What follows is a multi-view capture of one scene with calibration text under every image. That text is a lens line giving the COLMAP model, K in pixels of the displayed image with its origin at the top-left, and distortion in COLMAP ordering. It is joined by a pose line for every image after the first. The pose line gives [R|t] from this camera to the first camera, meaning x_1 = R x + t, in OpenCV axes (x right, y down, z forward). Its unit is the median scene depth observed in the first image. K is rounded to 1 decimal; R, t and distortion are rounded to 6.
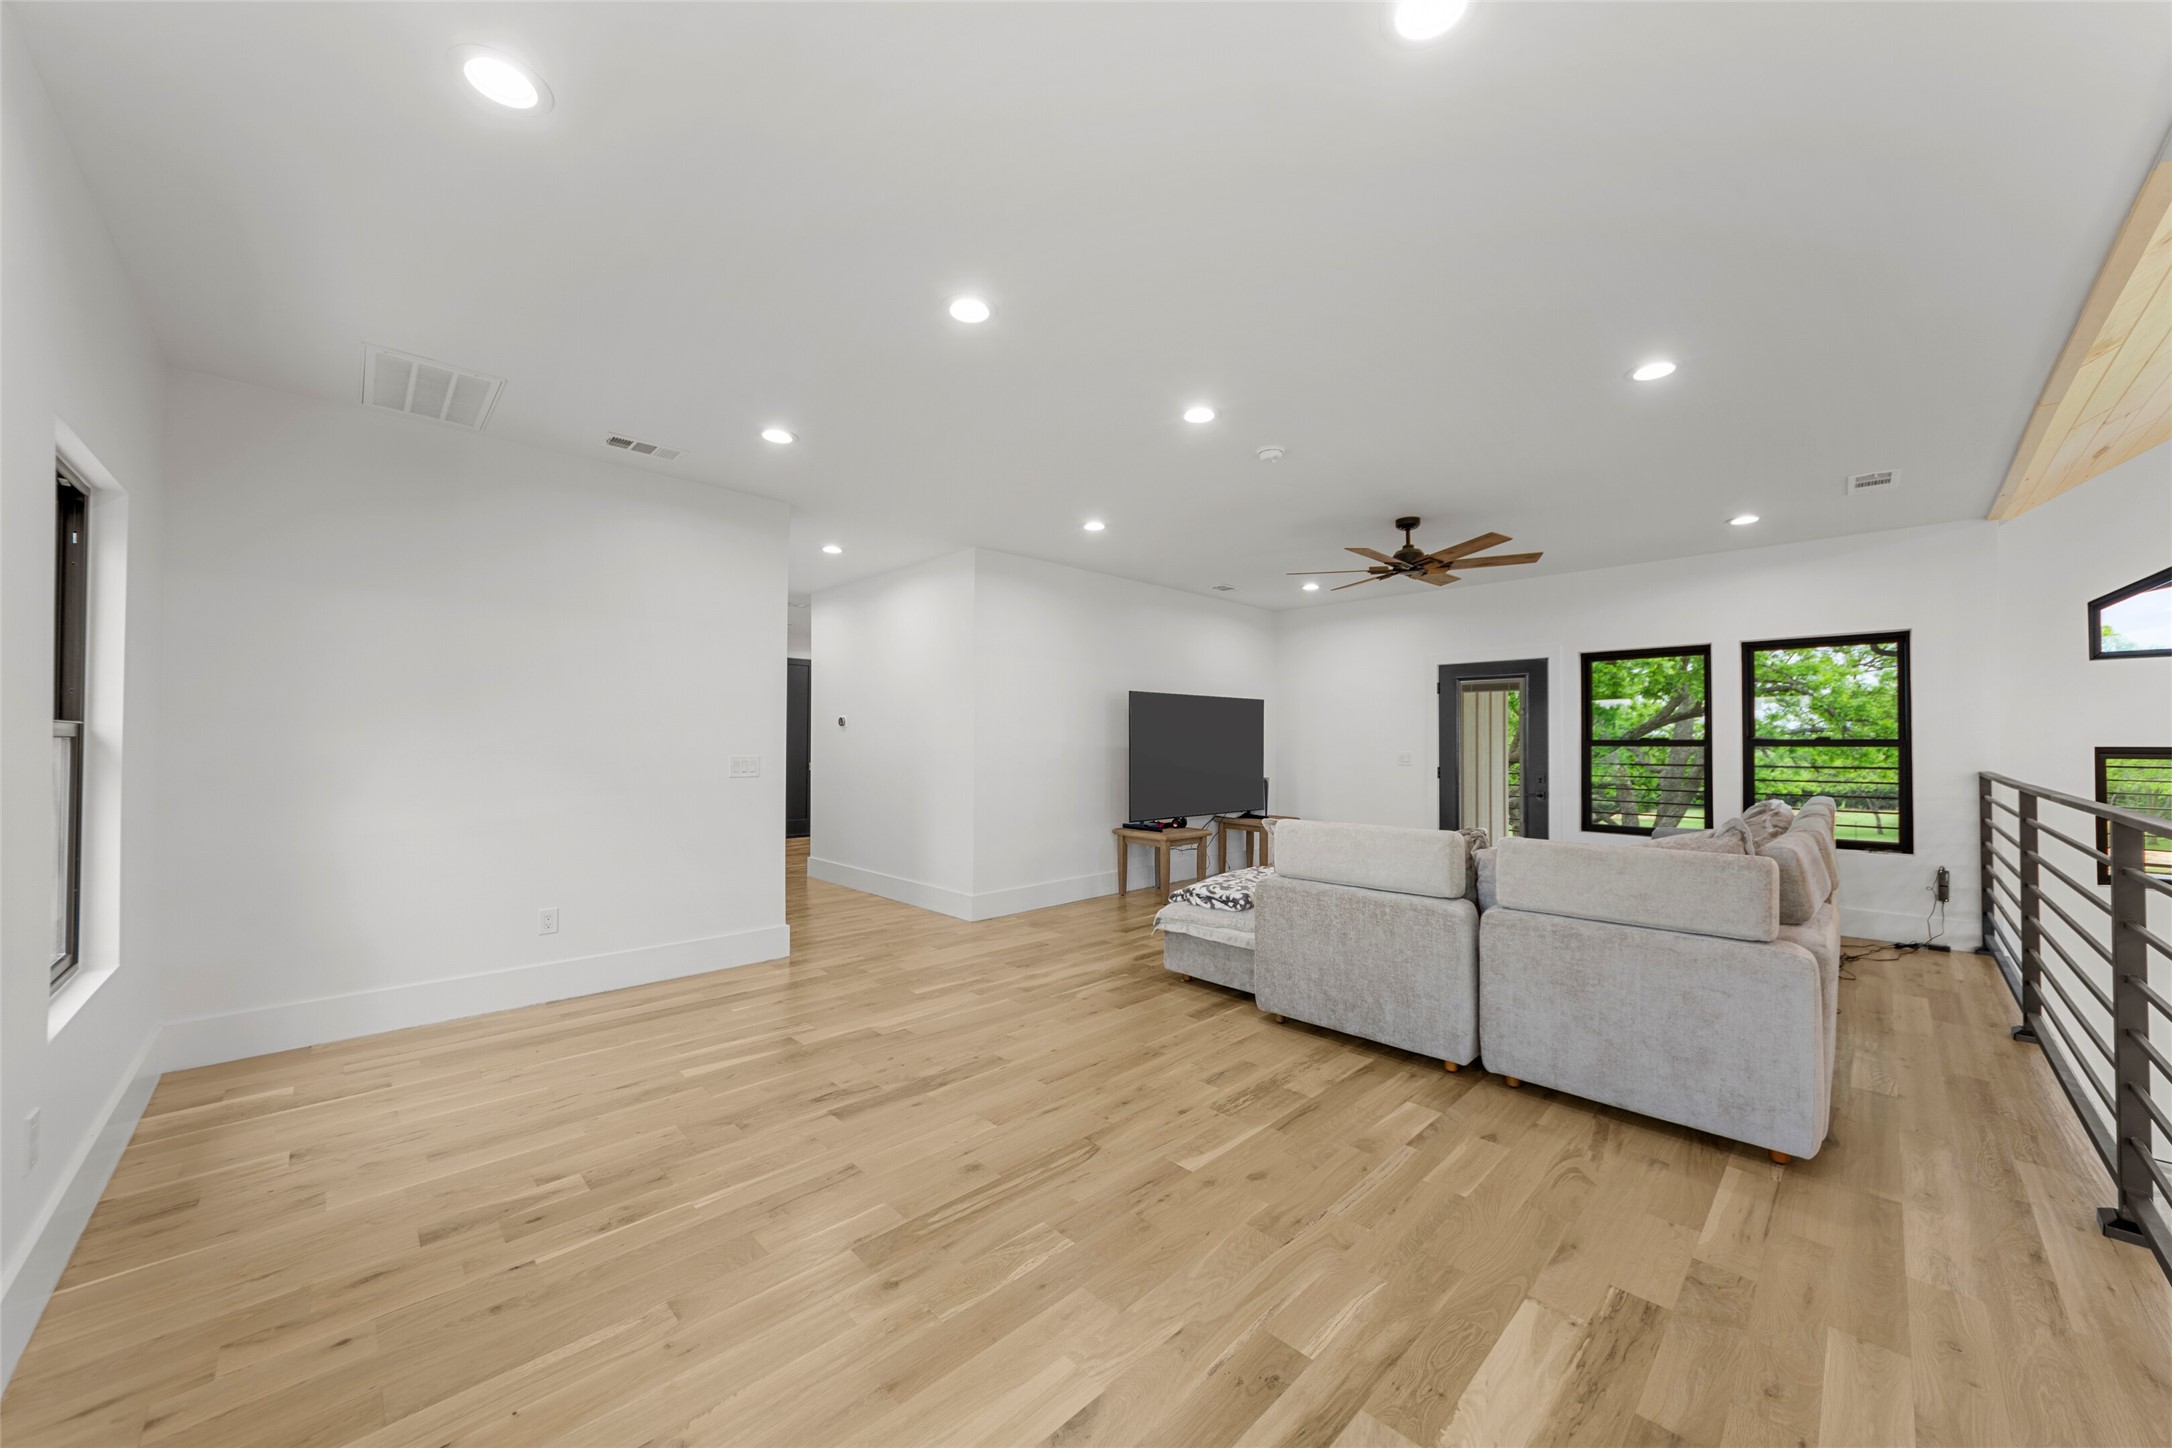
lens RADIAL K [[775.1, 0, 1088.9], [0, 775.1, 733.5], [0, 0, 1]] dist [-0.001267, -0.000160]
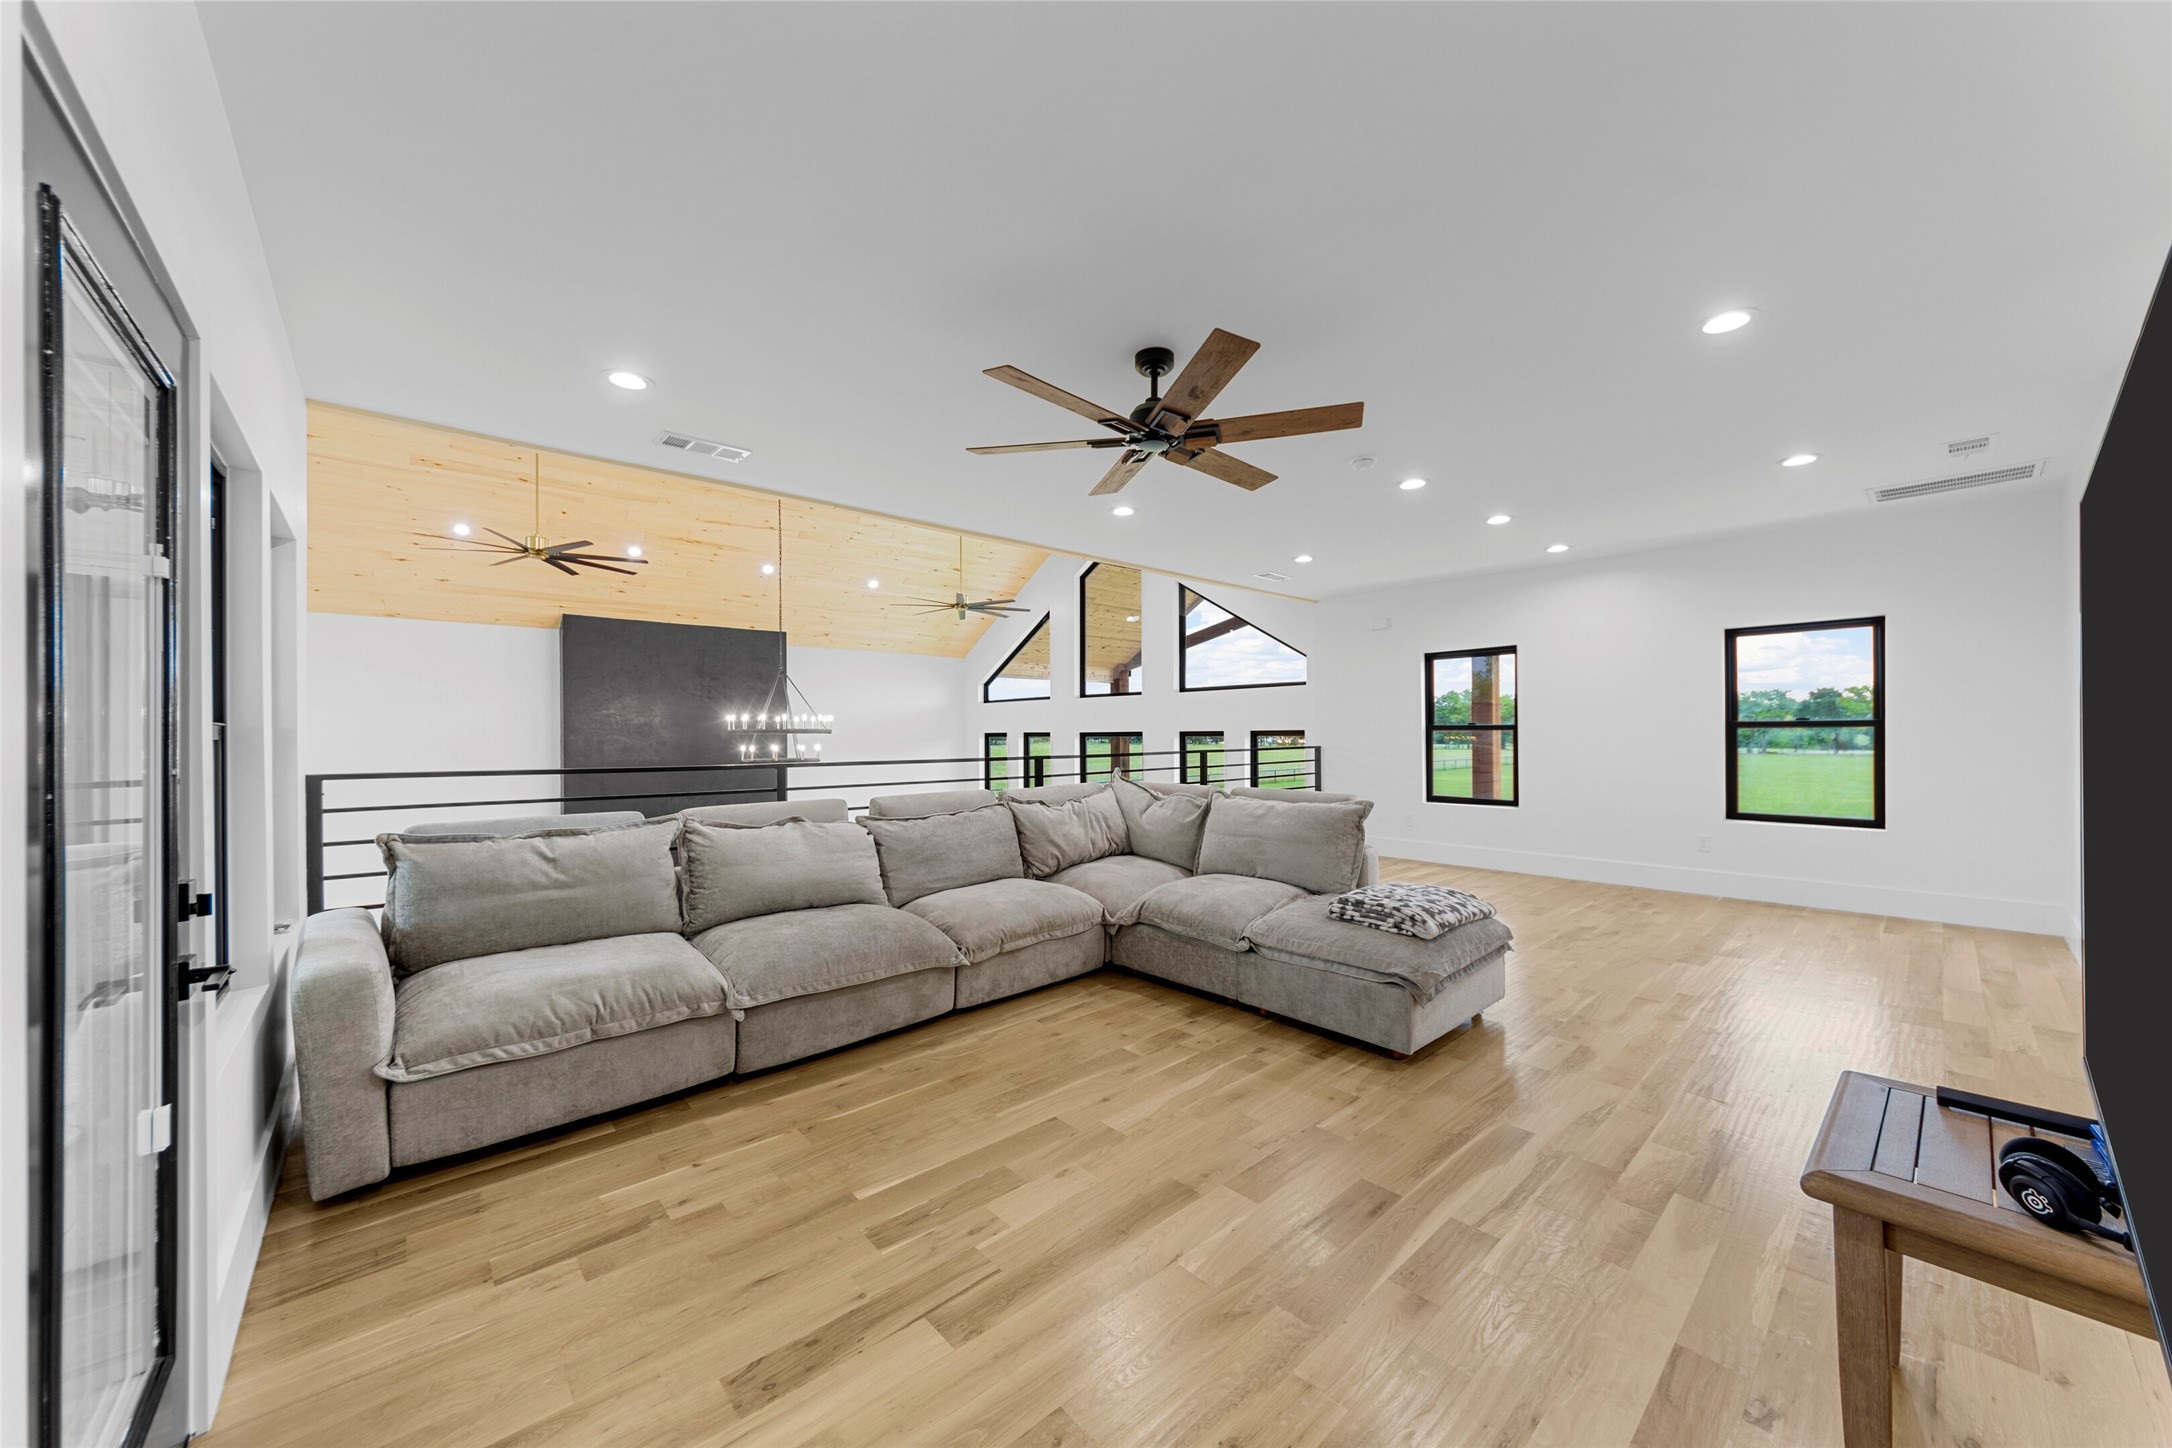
lens RADIAL K [[775.1, 0, 1088.9], [0, 775.1, 733.5], [0, 0, 1]] dist [-0.001267, -0.000160]
pose [[-0.998639, -0.000149, 0.052164, 0.694471], [-0.000326, 0.999994, -0.003379, 0.026023], [-0.052163, -0.003391, -0.998633, 2.572076]]
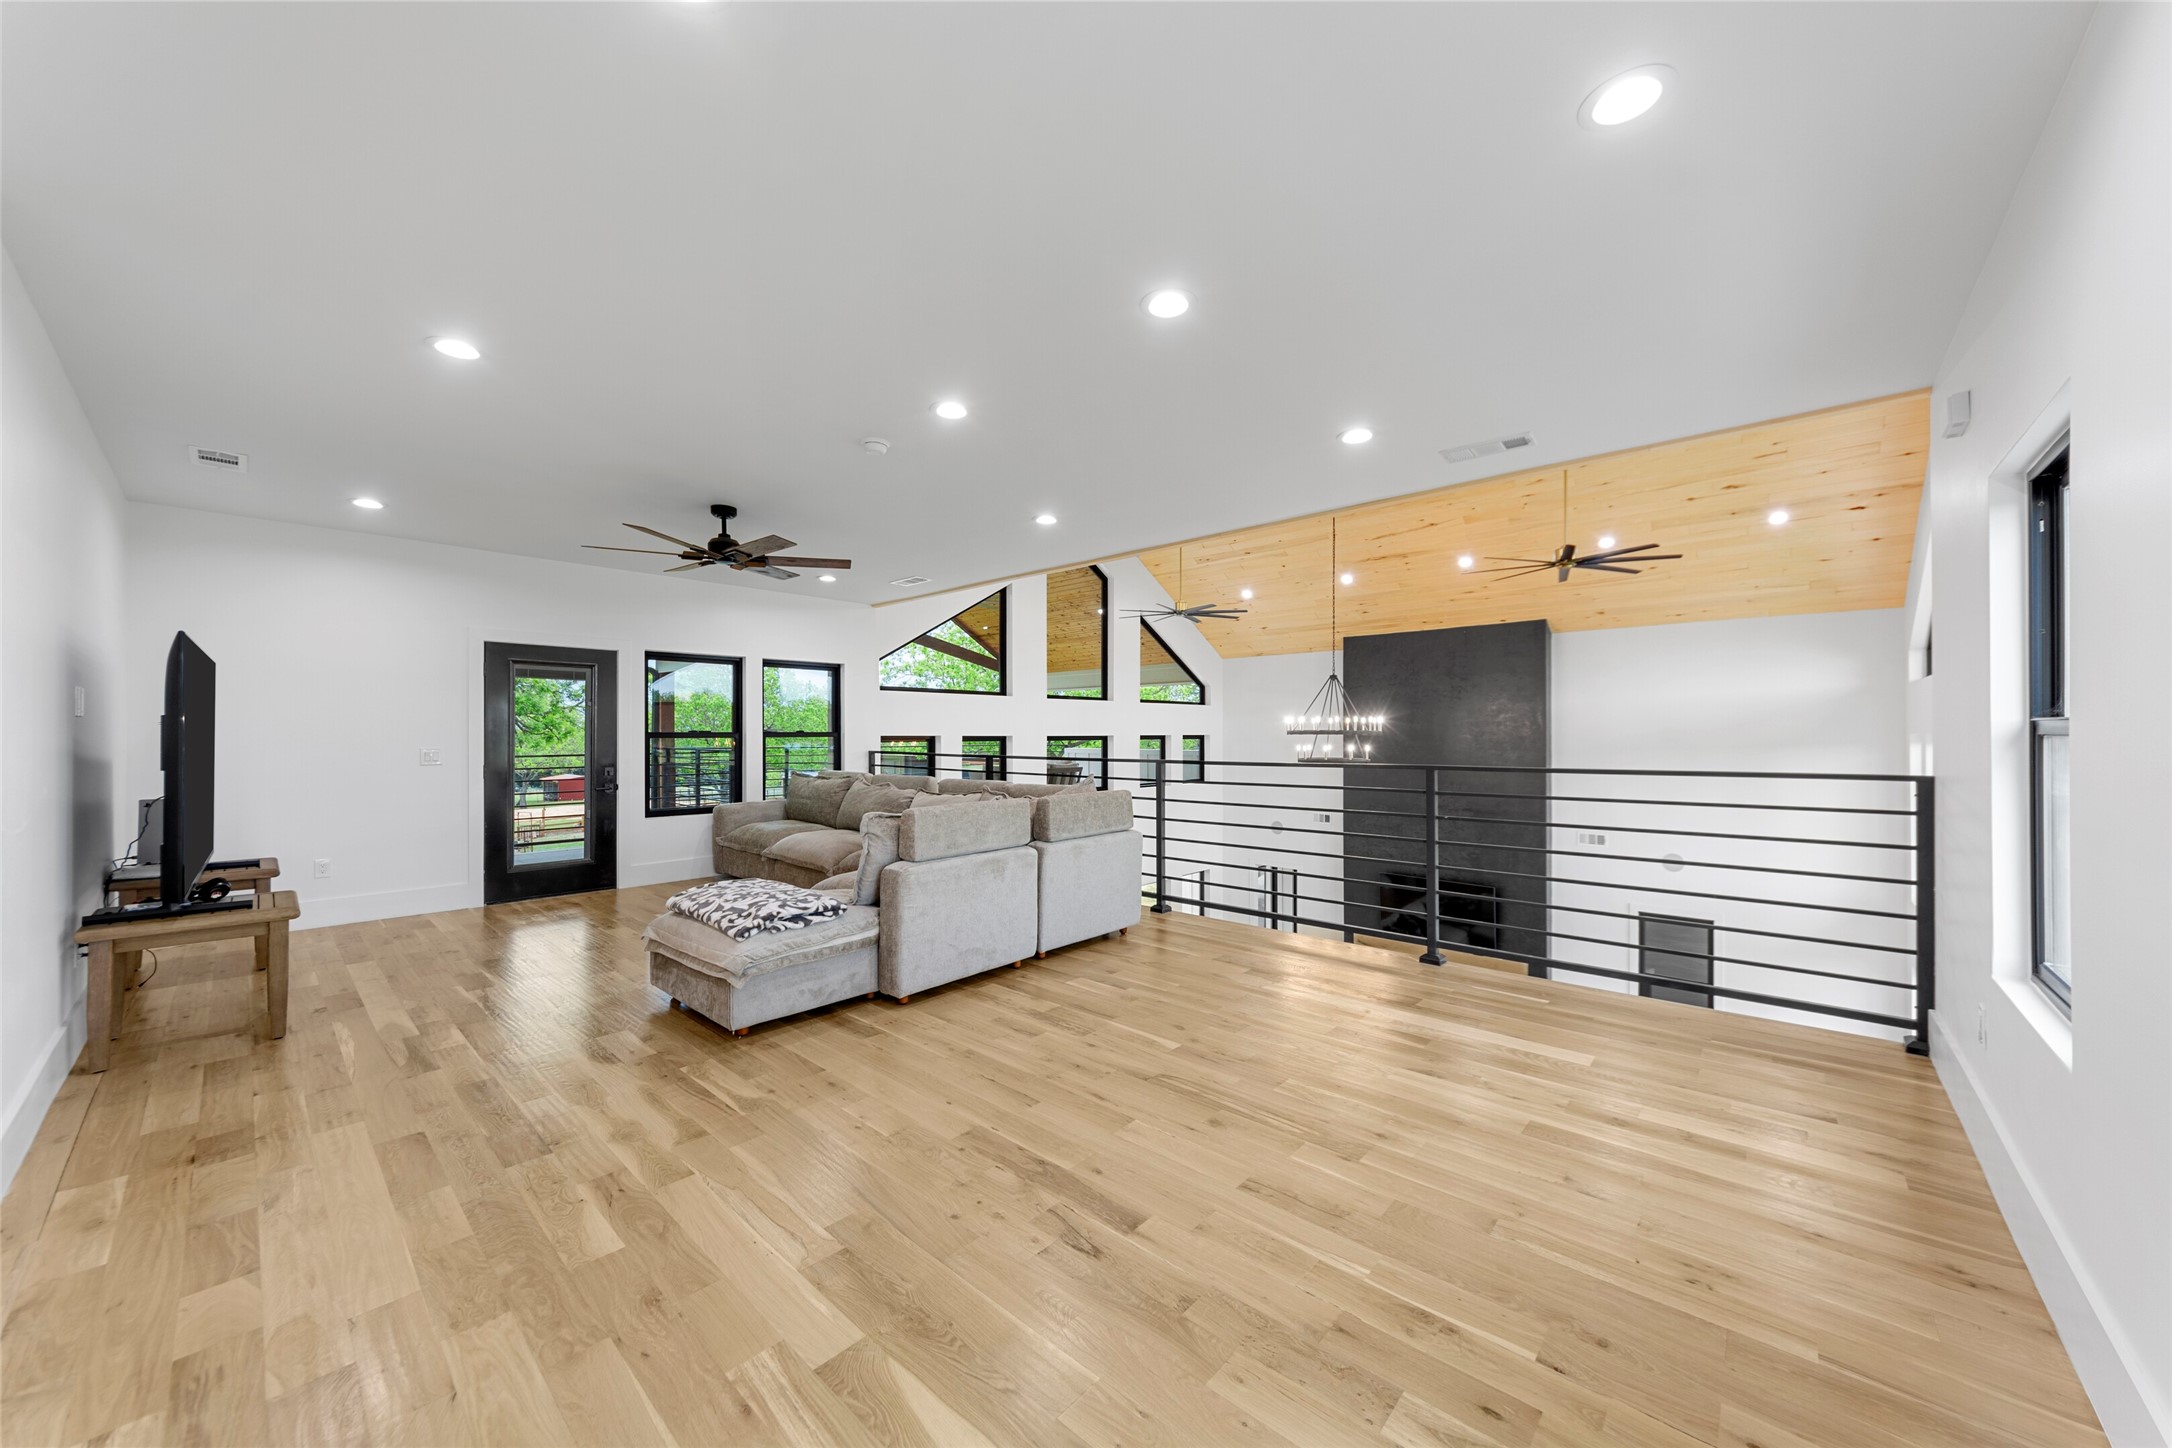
lens RADIAL K [[775.1, 0, 1088.9], [0, 775.1, 733.5], [0, 0, 1]] dist [-0.001267, -0.000160]
pose [[-0.047171, -0.005493, 0.998872, -0.943285], [-0.005208, 0.999973, 0.005253, 0.003881], [-0.998873, -0.004954, -0.047198, 0.944010]]
